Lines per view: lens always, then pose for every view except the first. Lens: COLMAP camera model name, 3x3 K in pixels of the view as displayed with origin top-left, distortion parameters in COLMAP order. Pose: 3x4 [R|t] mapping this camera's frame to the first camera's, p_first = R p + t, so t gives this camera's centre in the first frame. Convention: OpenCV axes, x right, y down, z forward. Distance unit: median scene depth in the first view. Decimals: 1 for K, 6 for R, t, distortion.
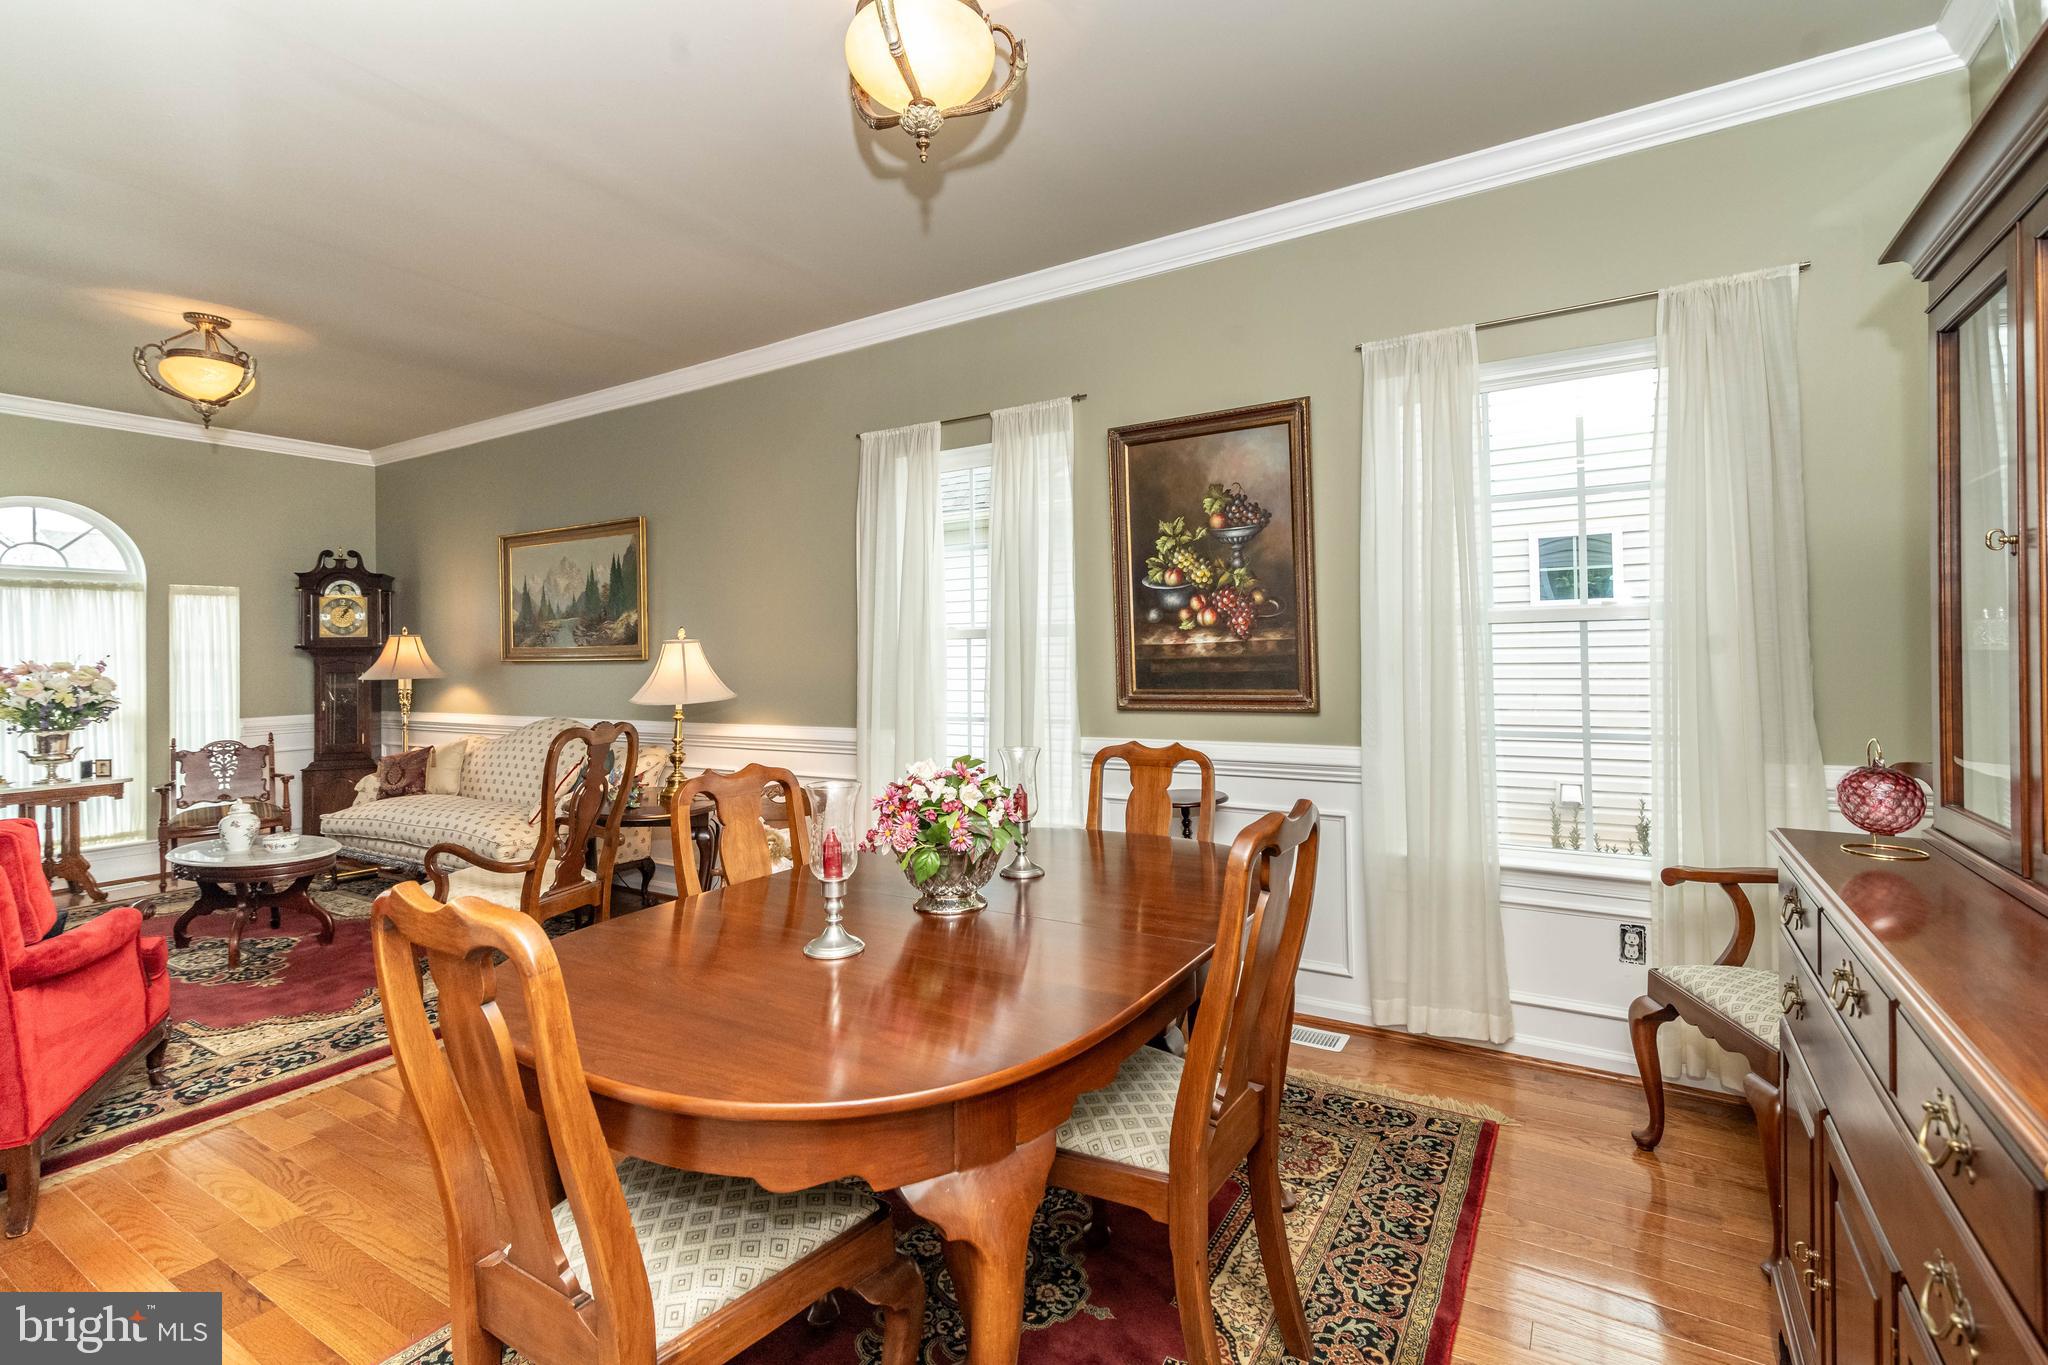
lens RADIAL K [[932.3, 0, 1041.9], [0, 932.3, 632.8], [0, 0, 1]] dist [-0.001291, -0.000527]
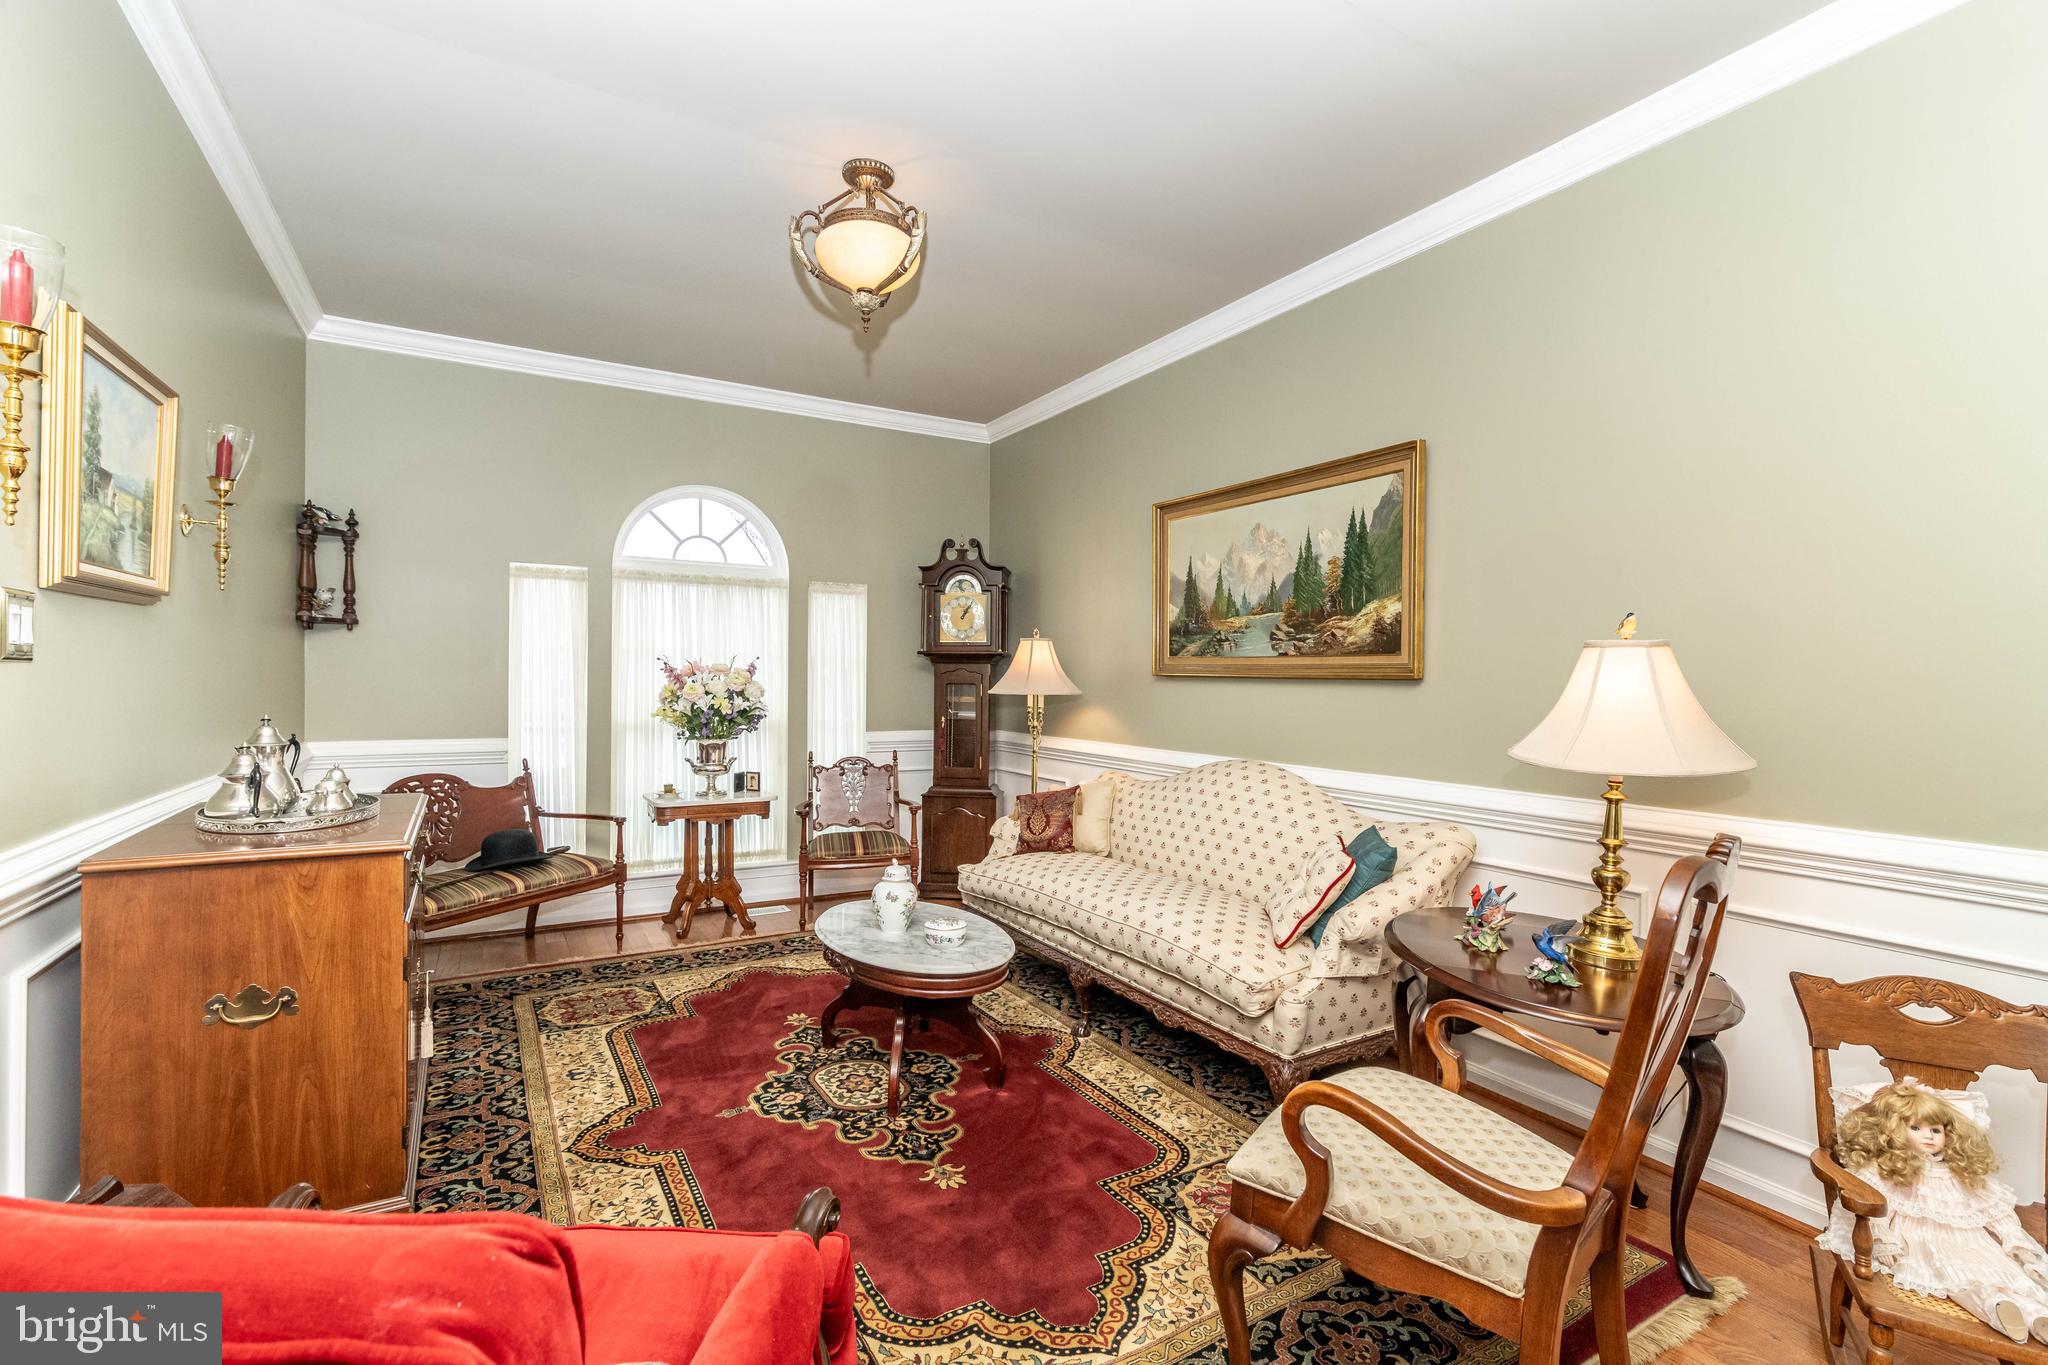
lens RADIAL K [[932.3, 0, 1035.1], [0, 932.3, 680.2], [0, 0, 1]] dist [-0.001291, -0.000527]
pose [[0.879351, 0.028275, -0.475333, -0.339569], [-0.015852, 0.999420, 0.030124, 0.014888], [0.475909, -0.018954, 0.879290, 0.335372]]
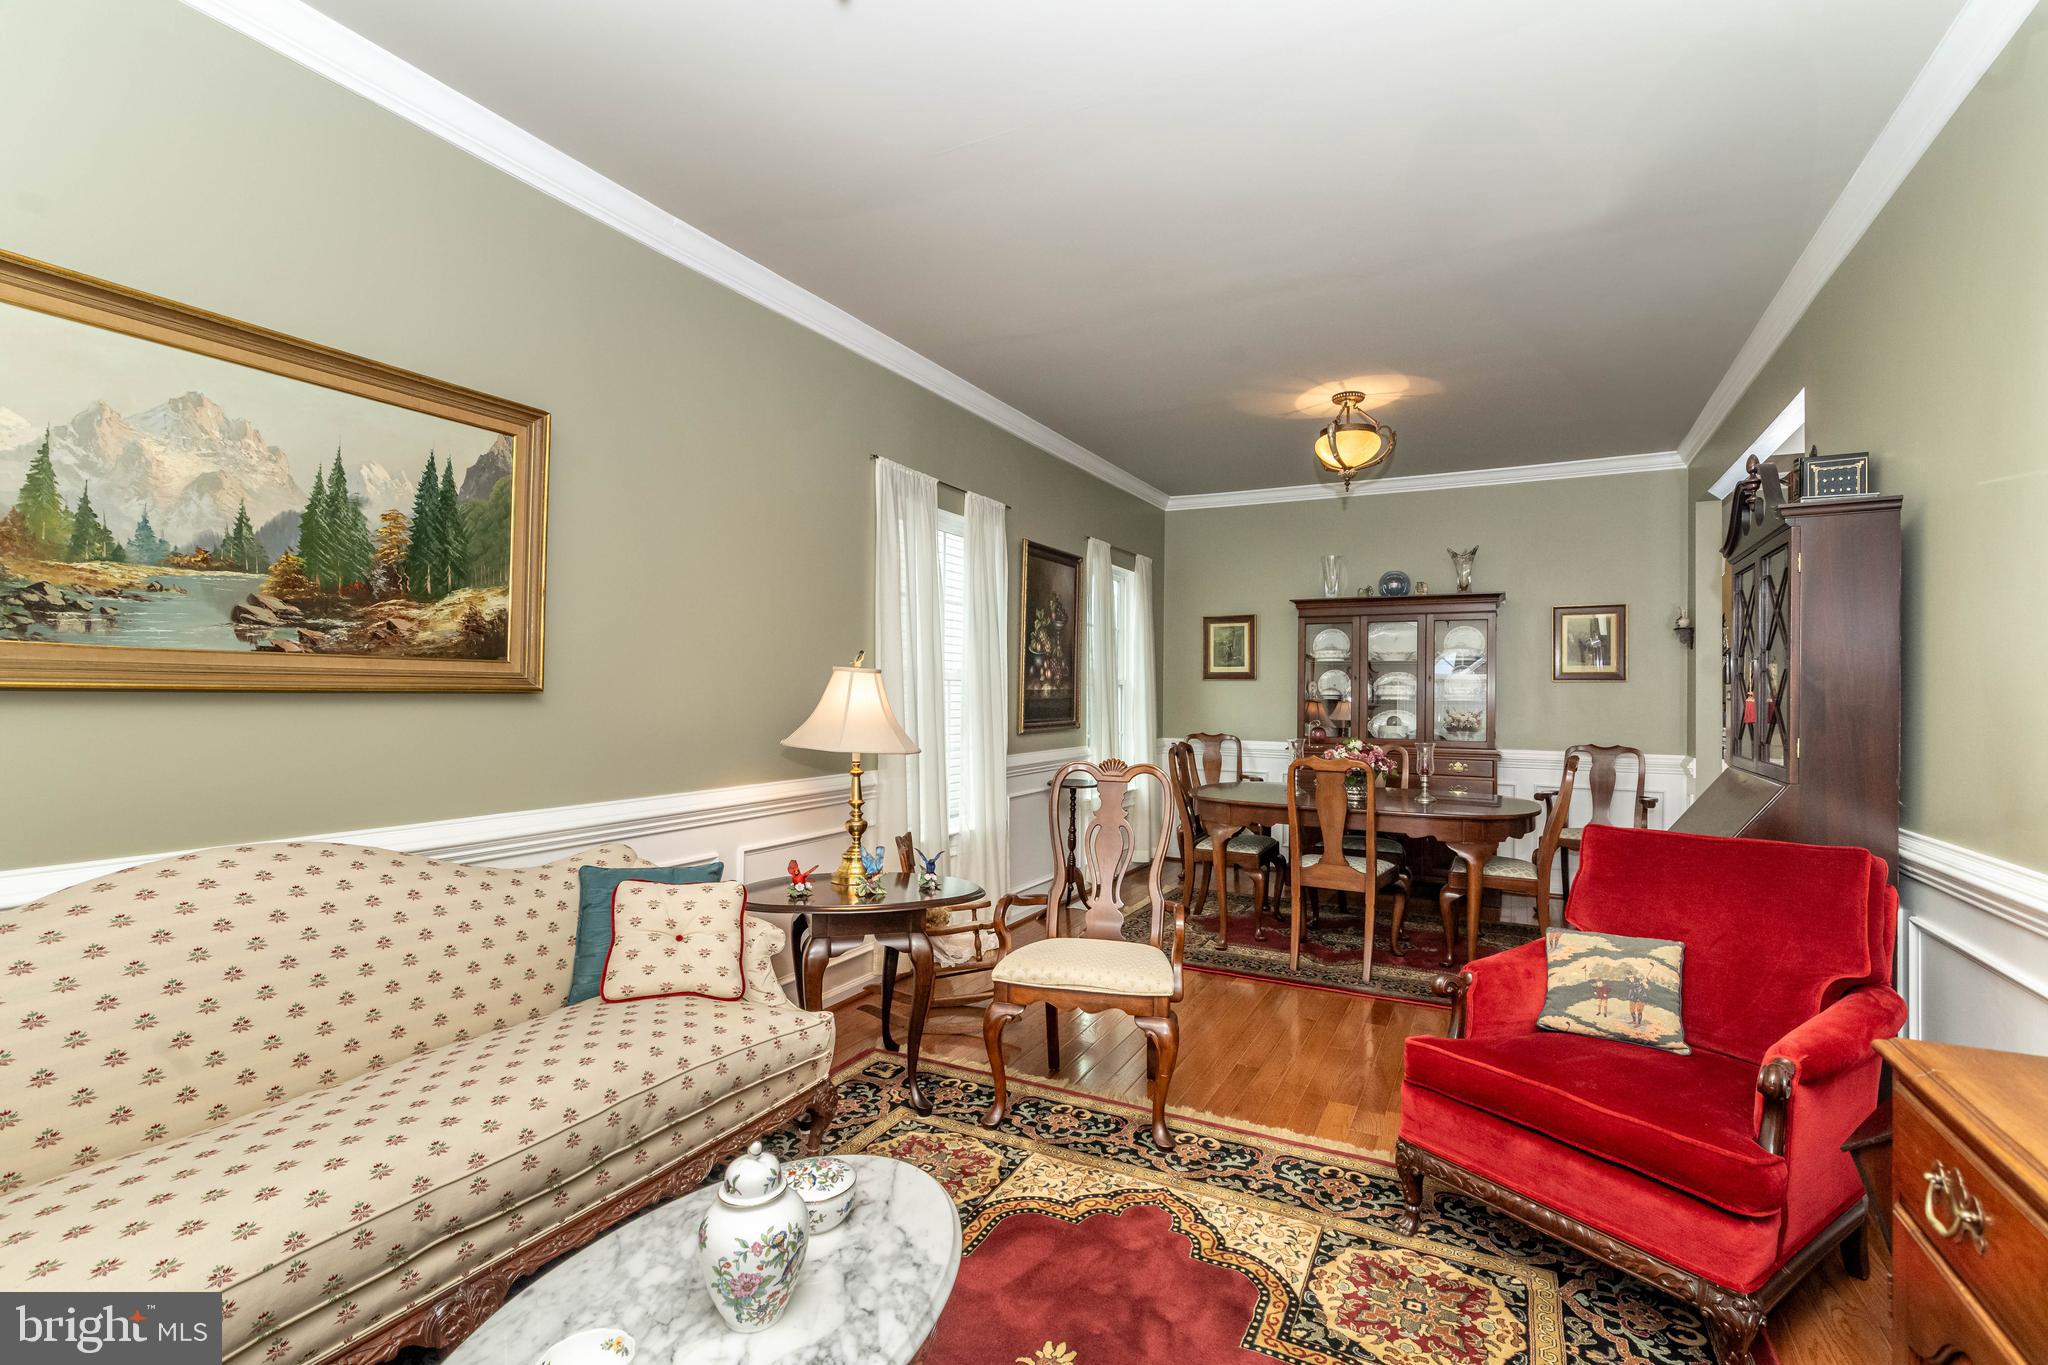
lens RADIAL K [[932.3, 0, 1023.8], [0, 932.3, 684.3], [0, 0, 1]] dist [-0.001291, -0.000527]
pose [[-0.066904, 0.027626, 0.997377, -0.906387], [-0.025122, 0.999253, -0.029363, 0.031516], [-0.997443, -0.027021, -0.066160, 0.729929]]
